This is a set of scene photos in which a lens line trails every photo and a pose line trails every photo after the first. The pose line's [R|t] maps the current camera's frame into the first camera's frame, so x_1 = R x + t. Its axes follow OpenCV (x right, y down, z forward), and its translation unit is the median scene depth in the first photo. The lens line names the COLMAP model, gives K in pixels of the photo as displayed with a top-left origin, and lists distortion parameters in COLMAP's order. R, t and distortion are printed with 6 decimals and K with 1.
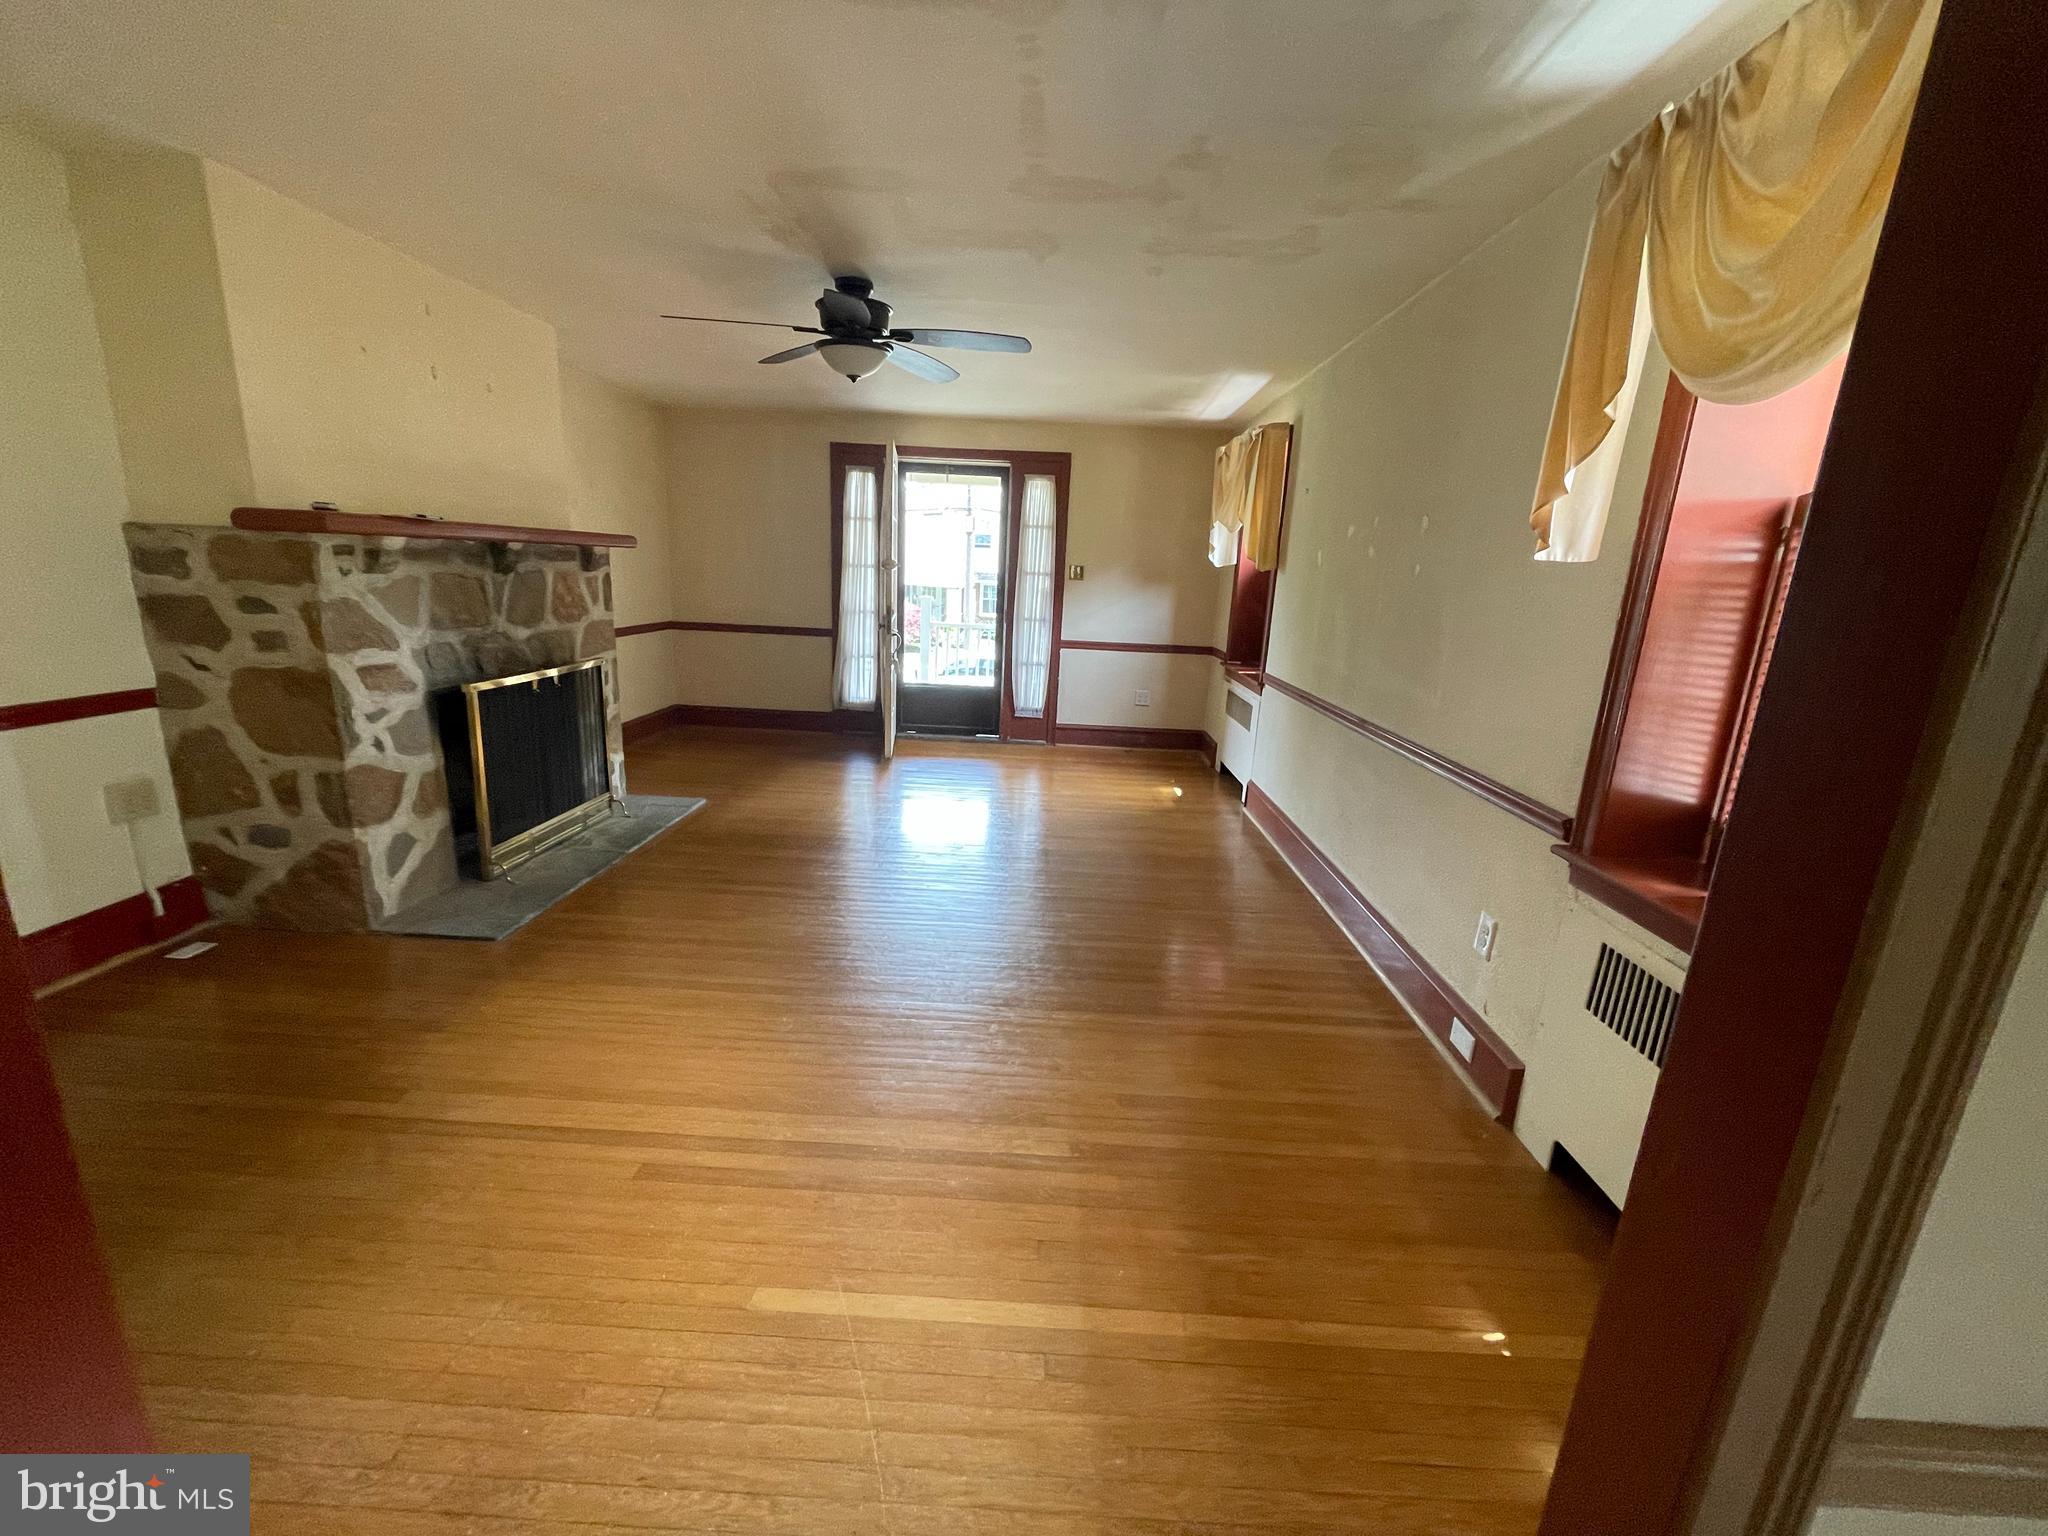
lens RADIAL K [[827.8, 0, 1032.6], [0, 827.8, 774.6], [0, 0, 1]] dist [0.002001, 0.000167]
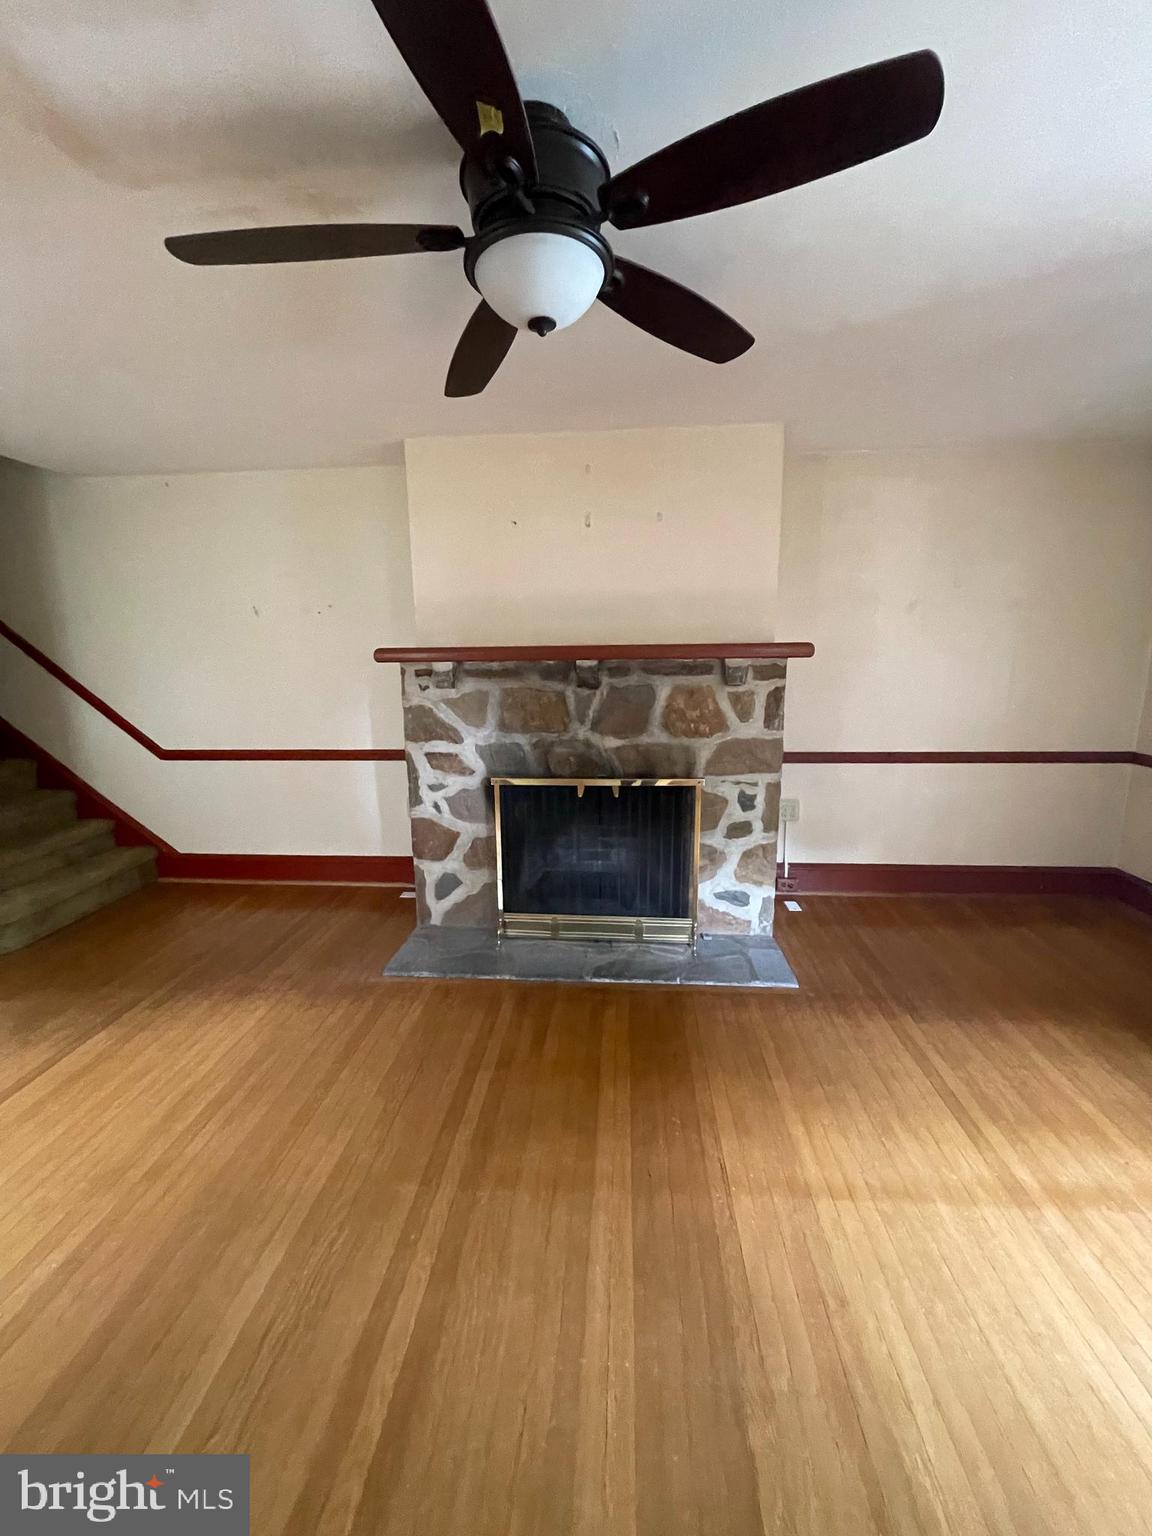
lens RADIAL K [[620.8, 0, 575.9], [0, 620.8, 767.6], [0, 0, 1]] dist [0.002001, 0.000167]
pose [[-0.058939, 0.137200, -0.988788, 0.222584], [-0.232407, 0.961407, 0.147254, -0.299900], [0.970831, 0.238481, -0.024778, 1.192409]]
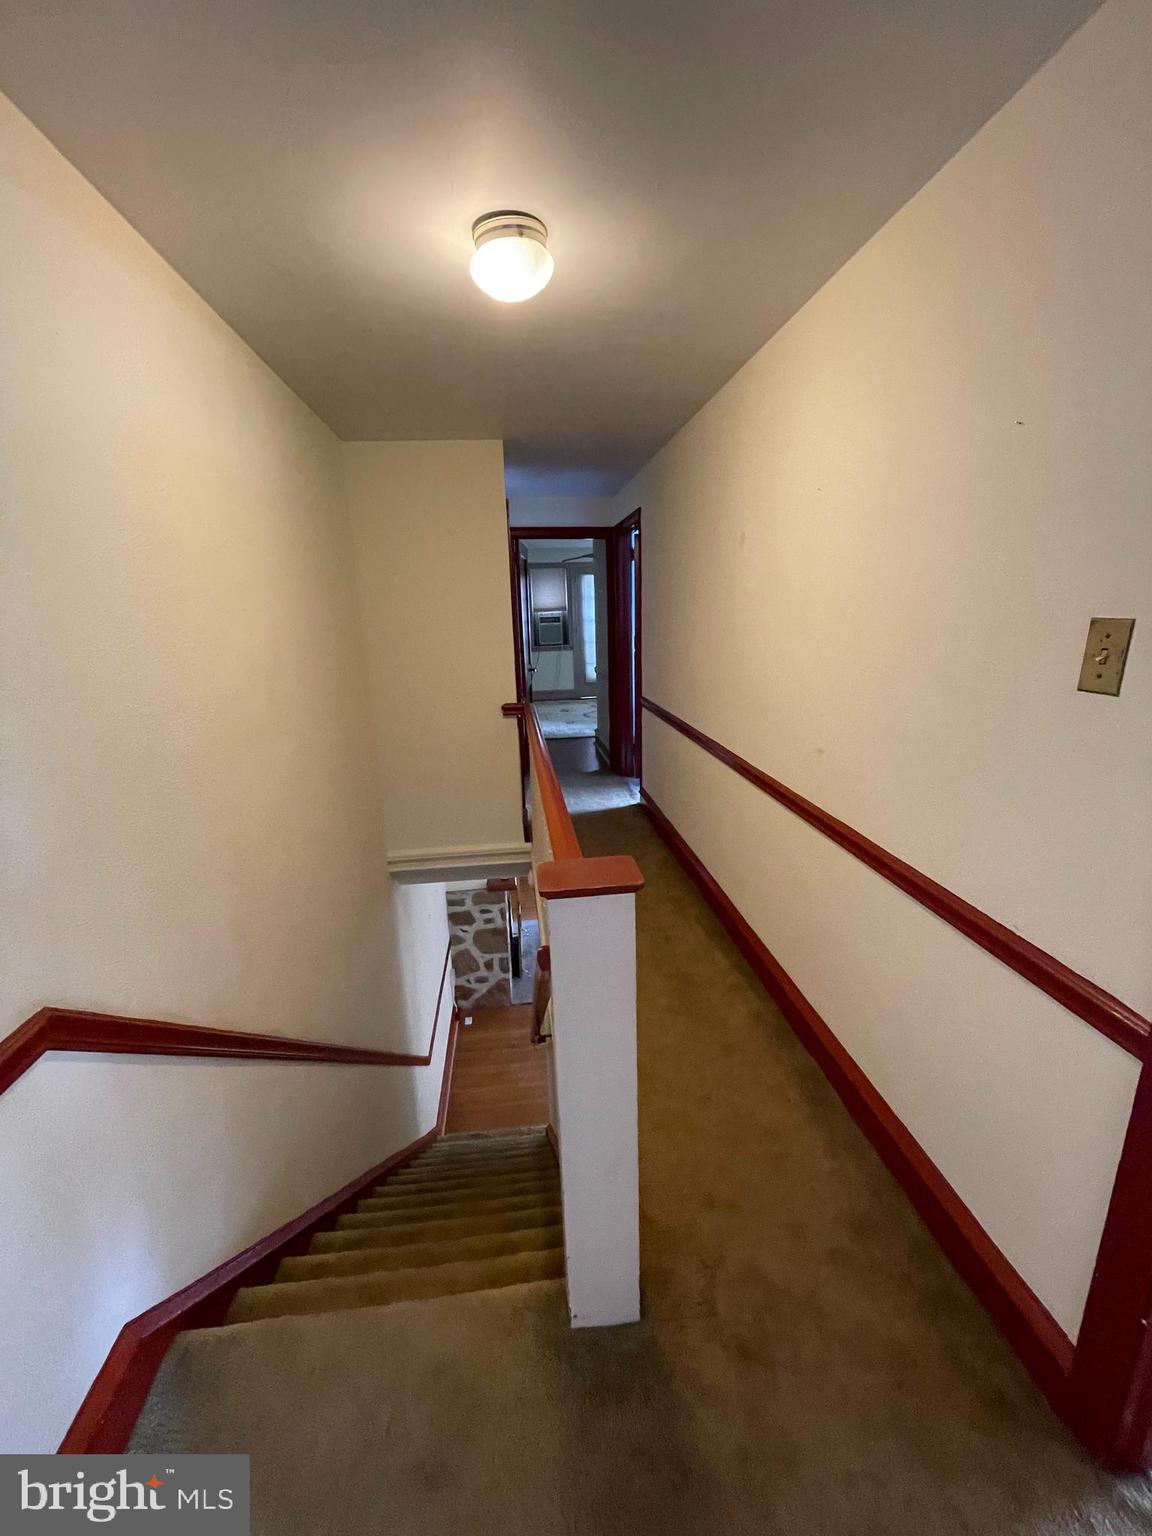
lens RADIAL K [[620.8, 0, 573.3], [0, 620.8, 768.3], [0, 0, 1]] dist [0.002001, 0.000167]
pose [[0.988270, -0.113676, 0.101979, -0.721900], [0.111716, 0.993432, 0.024748, -0.708457], [-0.104122, -0.013065, 0.994479, -1.282035]]
